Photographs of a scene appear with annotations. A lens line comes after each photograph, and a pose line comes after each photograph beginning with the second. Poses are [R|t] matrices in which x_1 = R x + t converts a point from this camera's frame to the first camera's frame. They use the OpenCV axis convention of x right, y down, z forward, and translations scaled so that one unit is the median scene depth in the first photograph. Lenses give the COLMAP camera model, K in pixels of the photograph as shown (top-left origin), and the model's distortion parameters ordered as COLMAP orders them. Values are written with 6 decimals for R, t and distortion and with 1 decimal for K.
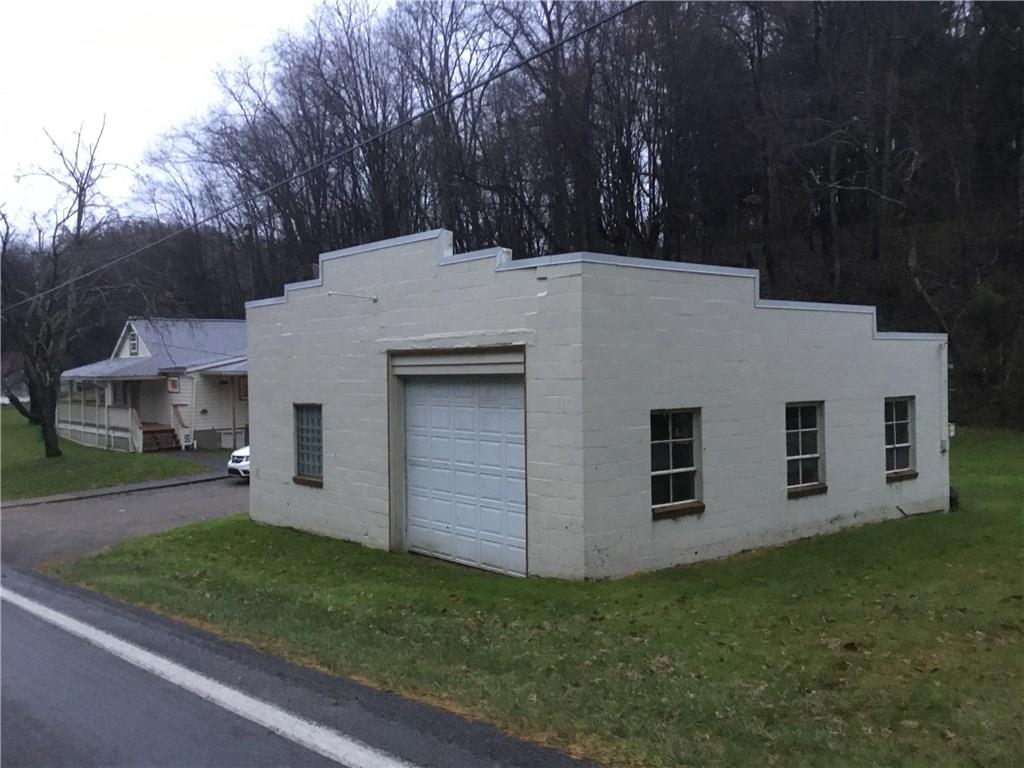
lens RADIAL K [[932.8, 0, 513.9], [0, 932.8, 387.7], [0, 0, 1]] dist [0.013512, -0.053582]
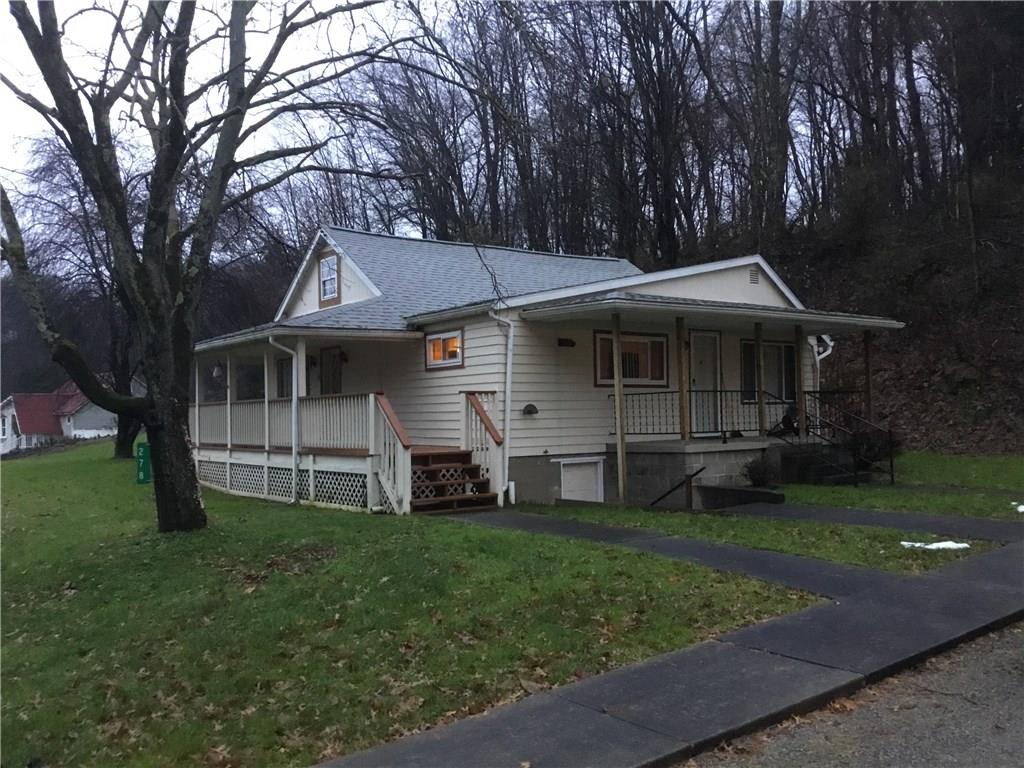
lens RADIAL K [[932.8, 0, 512.6], [0, 932.8, 385.6], [0, 0, 1]] dist [0.013512, -0.053582]
pose [[0.996451, -0.010084, -0.083569, -0.306487], [0.005527, 0.998494, -0.054583, 0.037193], [0.083993, 0.053928, 0.995006, 0.598001]]
